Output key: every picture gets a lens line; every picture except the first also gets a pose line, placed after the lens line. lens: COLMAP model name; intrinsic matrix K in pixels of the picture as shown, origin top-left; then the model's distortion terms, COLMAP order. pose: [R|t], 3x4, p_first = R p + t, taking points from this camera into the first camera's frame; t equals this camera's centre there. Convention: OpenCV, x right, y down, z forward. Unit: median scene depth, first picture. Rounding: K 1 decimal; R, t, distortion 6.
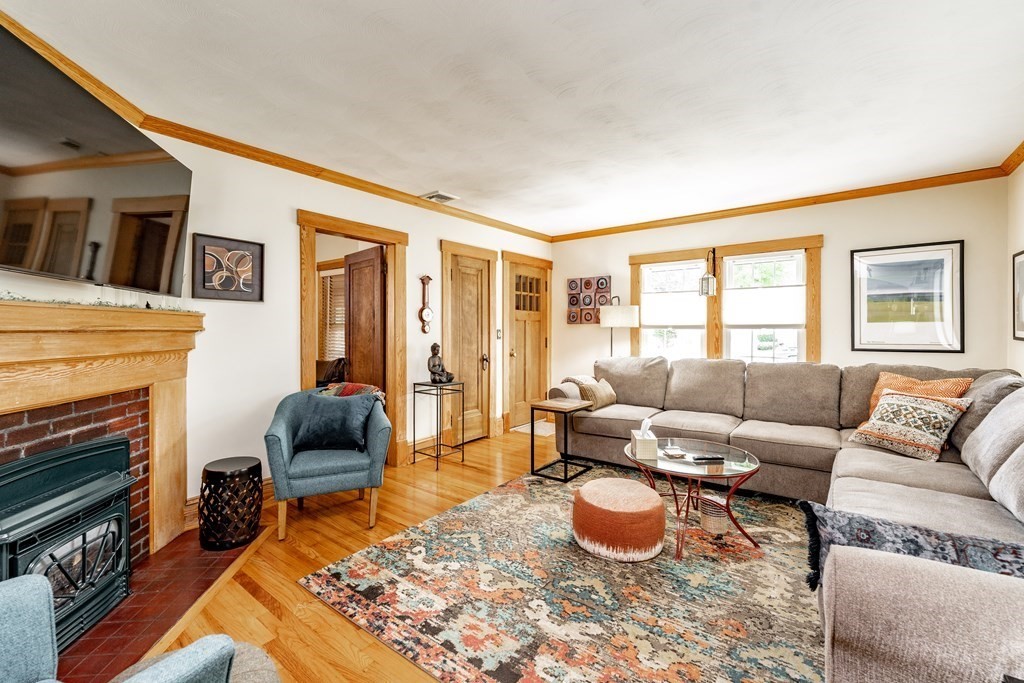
lens RADIAL K [[421.2, 0, 515.6], [0, 421.2, 333.0], [0, 0, 1]] dist [-0.000247, -0.000611]
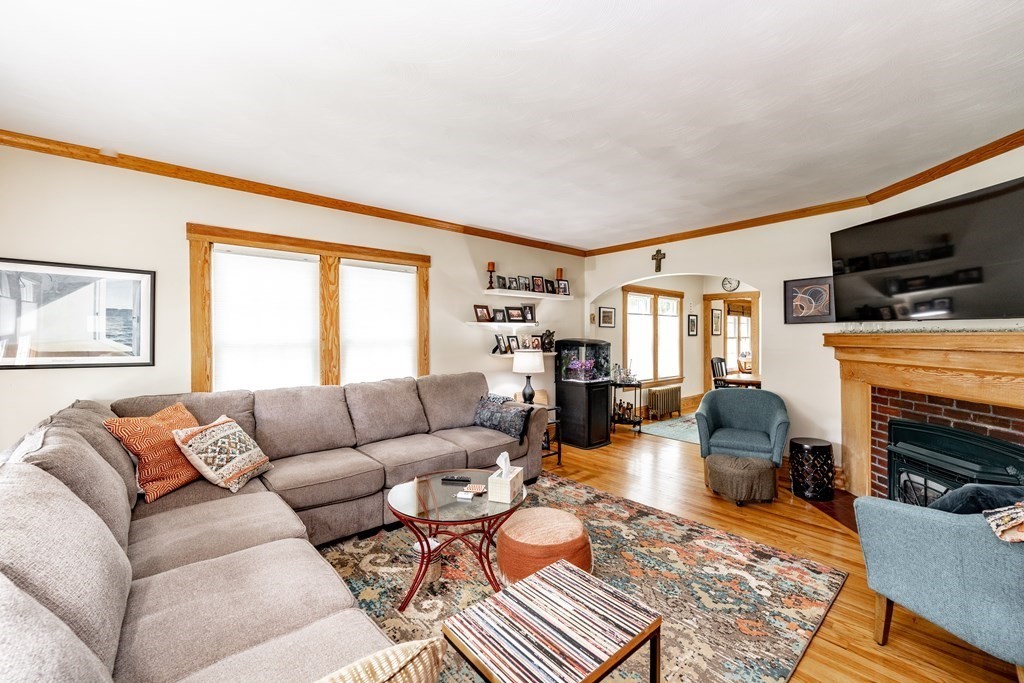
lens RADIAL K [[421.2, 0, 516.3], [0, 421.2, 338.9], [0, 0, 1]] dist [-0.000247, -0.000611]
pose [[-0.980670, 0.003303, 0.195639, 0.107618], [0.006416, 0.999863, 0.015277, -0.051866], [-0.195562, 0.016237, -0.980557, 1.830642]]
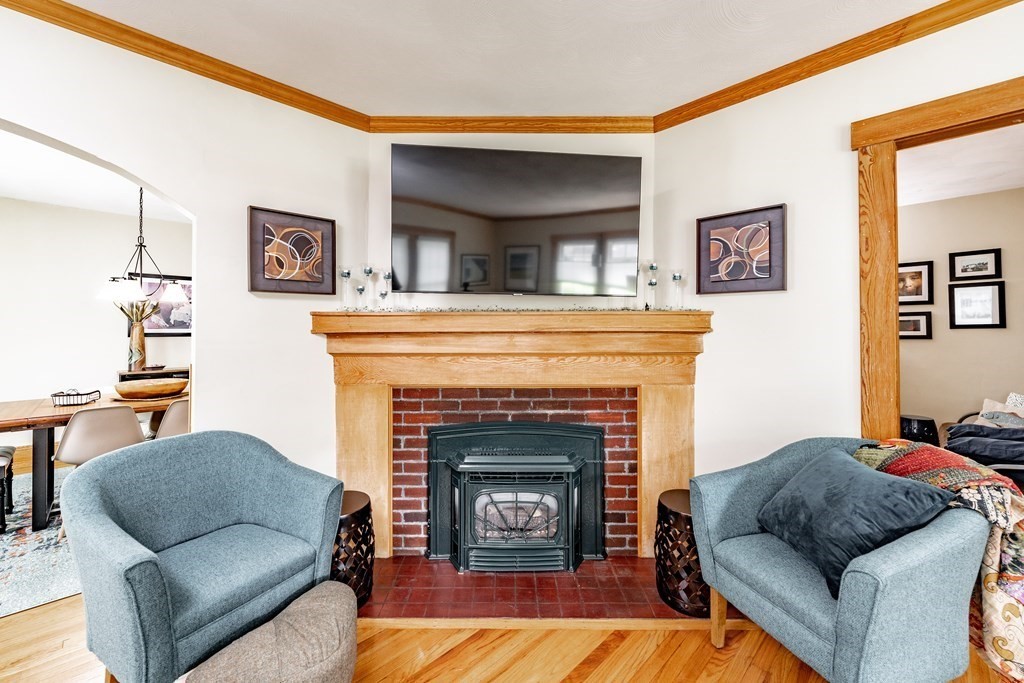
lens RADIAL K [[421.2, 0, 508.1], [0, 421.2, 324.4], [0, 0, 1]] dist [-0.000247, -0.000611]
pose [[-0.143917, -0.008416, -0.989554, 0.151246], [-0.005635, 0.999955, -0.007685, -0.012182], [0.989574, 0.004470, -0.143958, 0.746568]]
